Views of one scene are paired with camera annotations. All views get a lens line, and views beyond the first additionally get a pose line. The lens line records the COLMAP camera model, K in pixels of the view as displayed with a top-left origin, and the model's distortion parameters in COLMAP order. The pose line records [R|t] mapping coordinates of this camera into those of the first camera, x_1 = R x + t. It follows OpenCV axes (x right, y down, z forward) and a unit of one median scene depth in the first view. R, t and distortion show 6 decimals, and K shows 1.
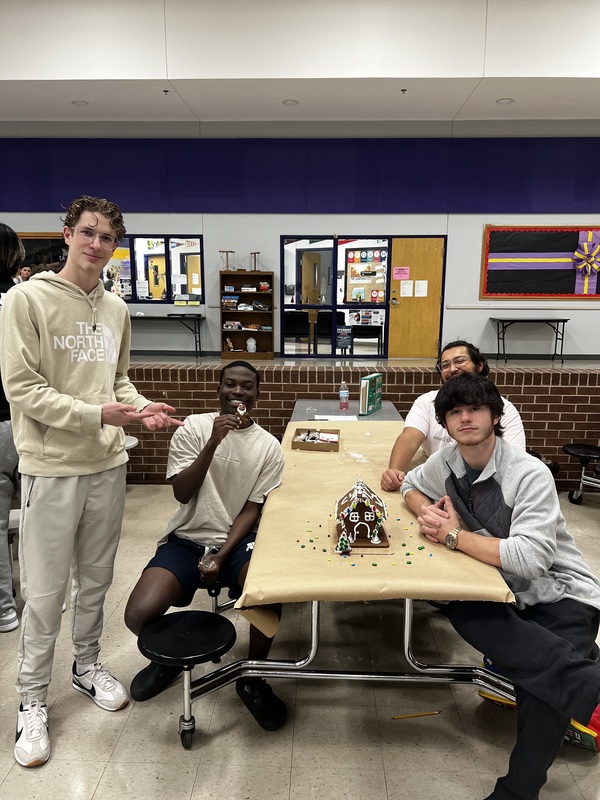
lens RADIAL K [[606.0, 0, 300.0], [0, 606.0, 400.0], [0, 0, 1]] dist [0.049363, -0.003032]
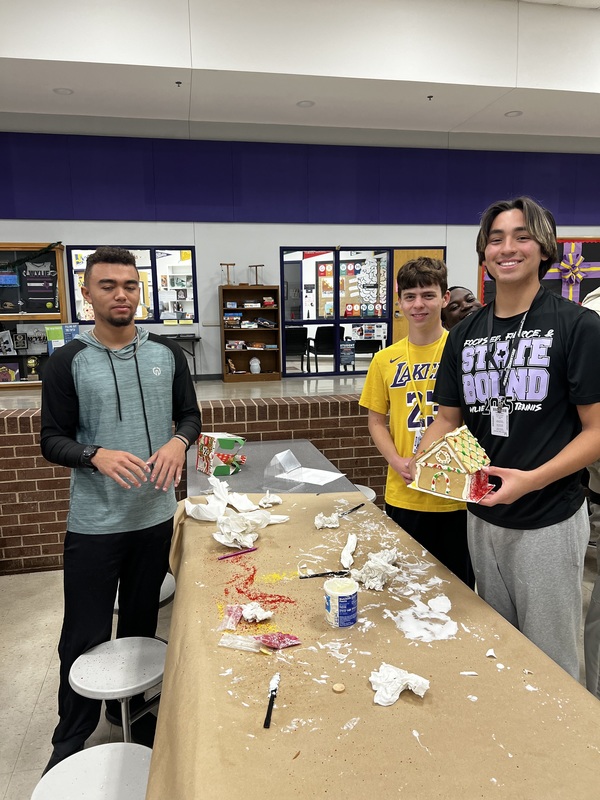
lens RADIAL K [[606.0, 0, 300.0], [0, 606.0, 400.0], [0, 0, 1]] dist [0.049363, -0.003032]
pose [[0.971442, -0.058278, 0.230007, -0.231648], [0.064288, 0.997756, -0.018714, -0.017913], [-0.228400, 0.032966, 0.973009, 0.098479]]
